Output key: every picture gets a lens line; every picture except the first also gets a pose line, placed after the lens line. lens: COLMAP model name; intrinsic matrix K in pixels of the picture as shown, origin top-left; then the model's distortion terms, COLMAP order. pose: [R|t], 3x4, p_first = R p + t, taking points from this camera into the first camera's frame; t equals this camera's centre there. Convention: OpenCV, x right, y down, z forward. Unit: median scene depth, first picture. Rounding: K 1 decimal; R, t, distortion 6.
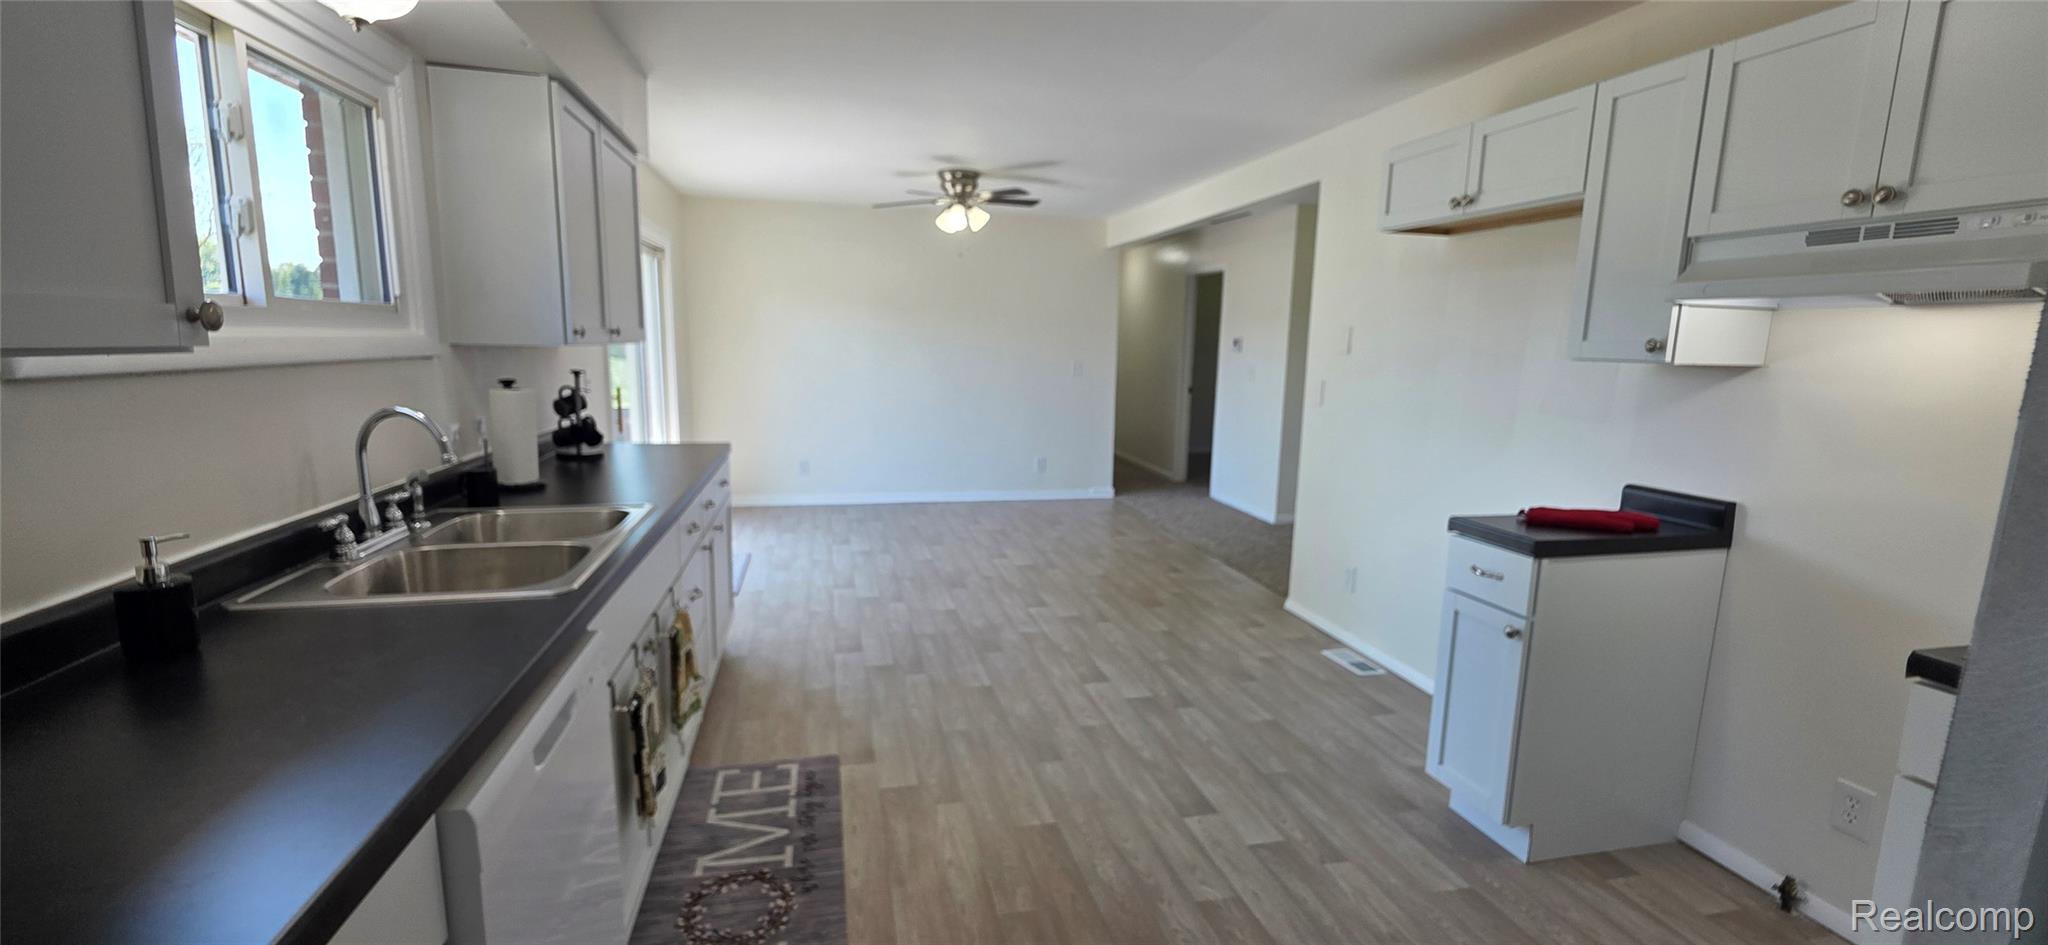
lens RADIAL K [[833.7, 0, 1025.0], [0, 833.7, 473.4], [0, 0, 1]] dist [0.002305, -0.000224]
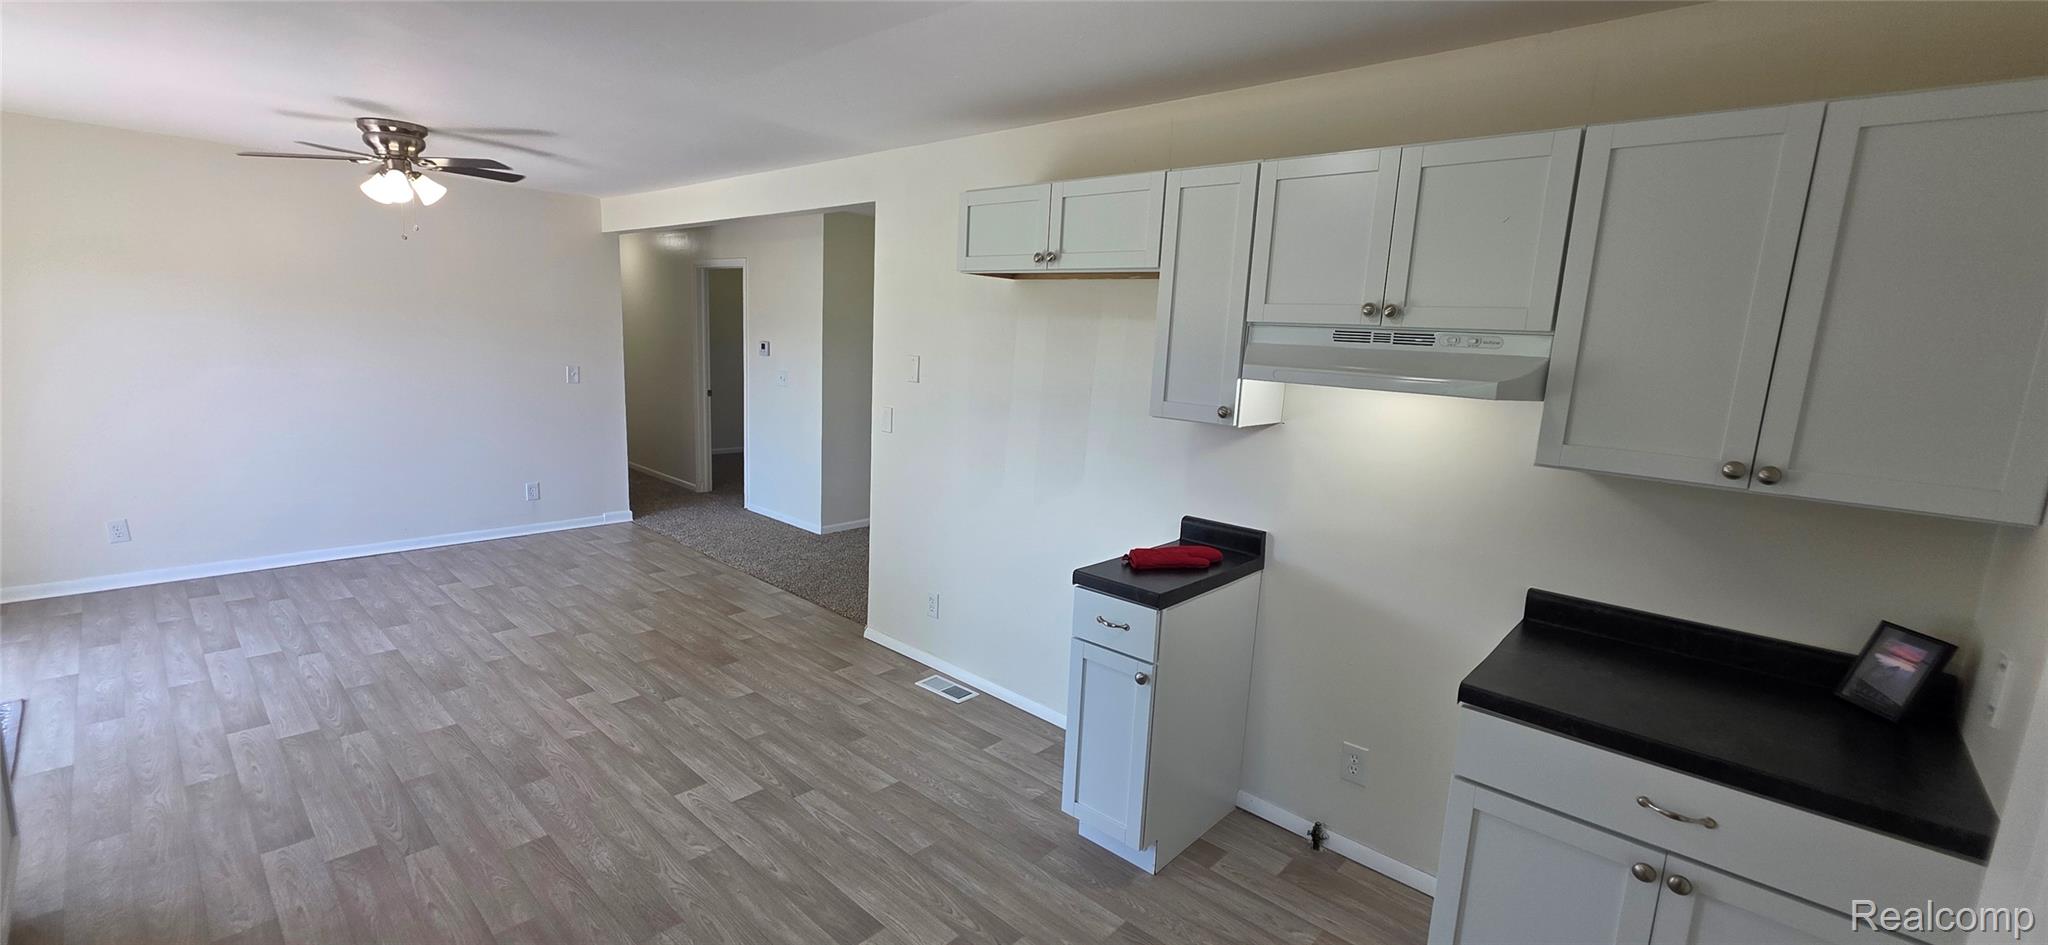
lens RADIAL K [[817.9, 0, 1020.0], [0, 817.9, 473.3], [0, 0, 1]] dist [0.002871, -0.000200]
pose [[0.825189, -0.077466, 0.559520, -0.080574], [0.059299, 0.996958, 0.050575, -0.092371], [-0.561736, -0.008554, 0.827273, 0.141859]]
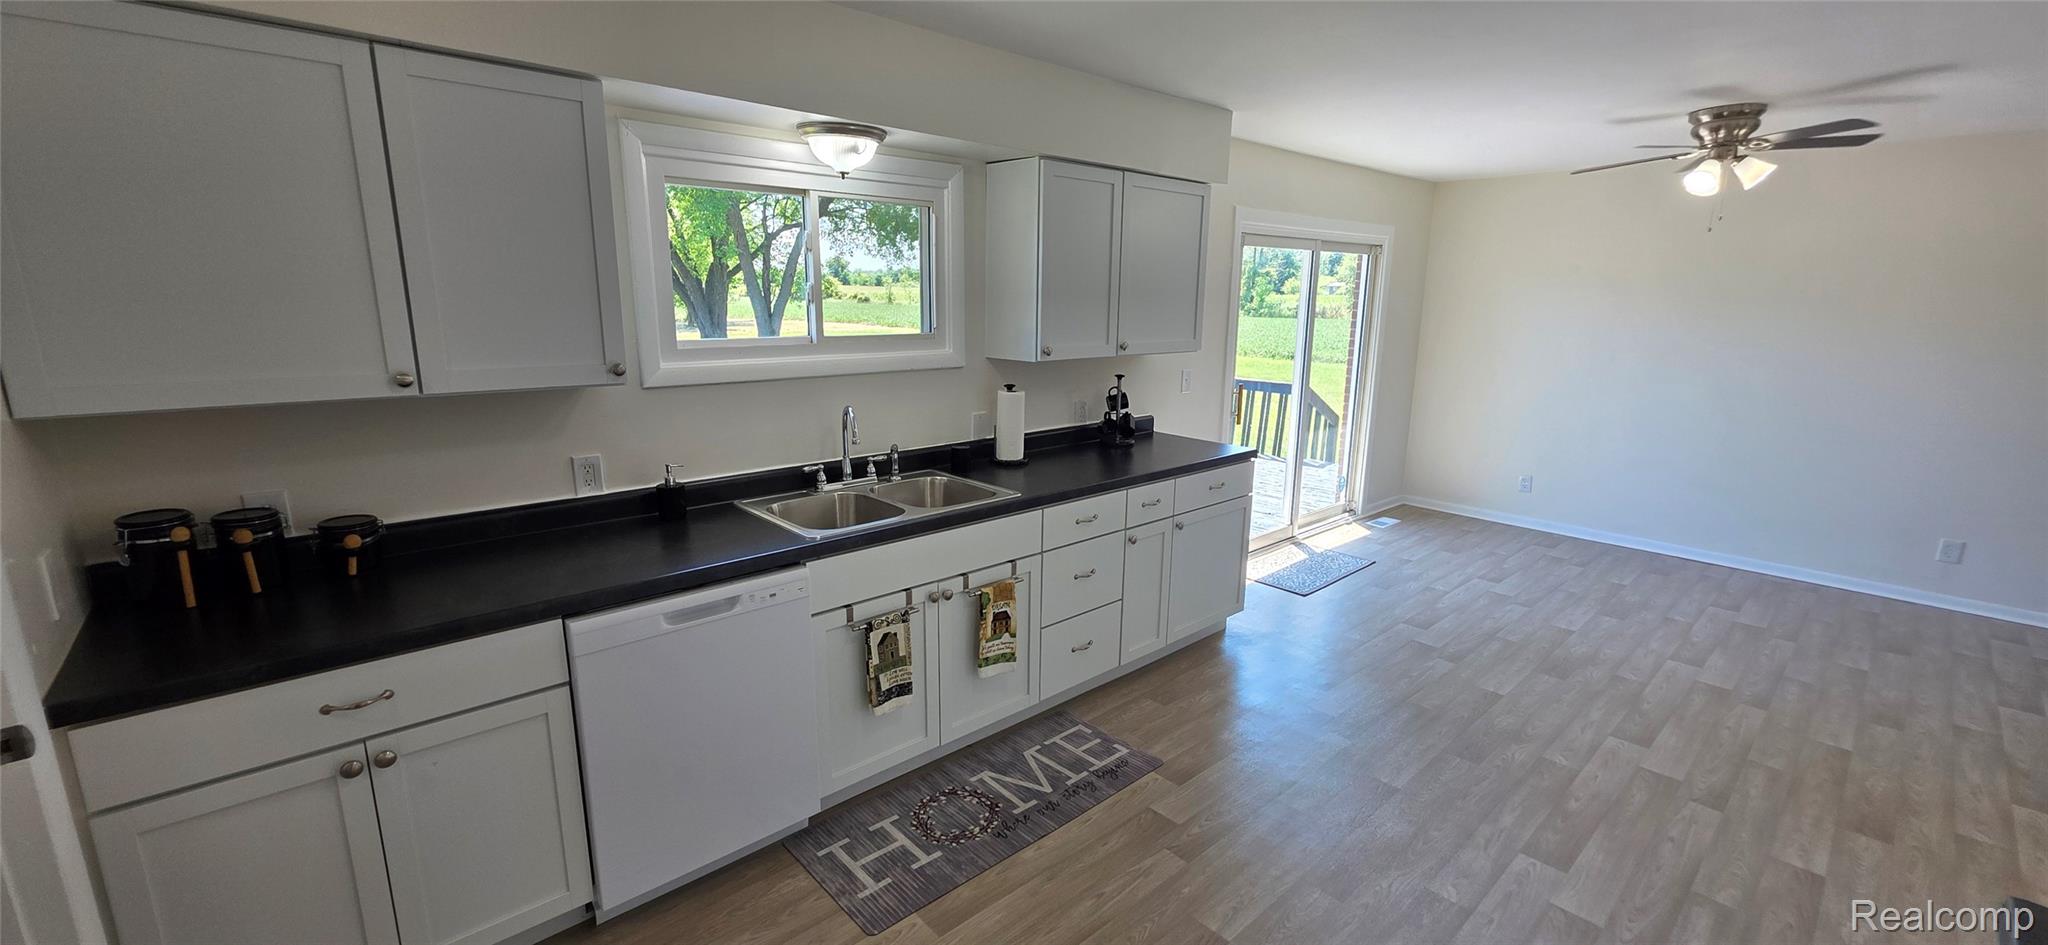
lens RADIAL K [[817.9, 0, 1020.0], [0, 817.9, 473.3], [0, 0, 1]] dist [0.002871, -0.000200]
pose [[0.484276, 0.173885, -0.857462, 0.430985], [-0.138637, 0.982920, 0.121027, -0.100943], [0.863861, 0.060265, 0.500112, 0.262700]]
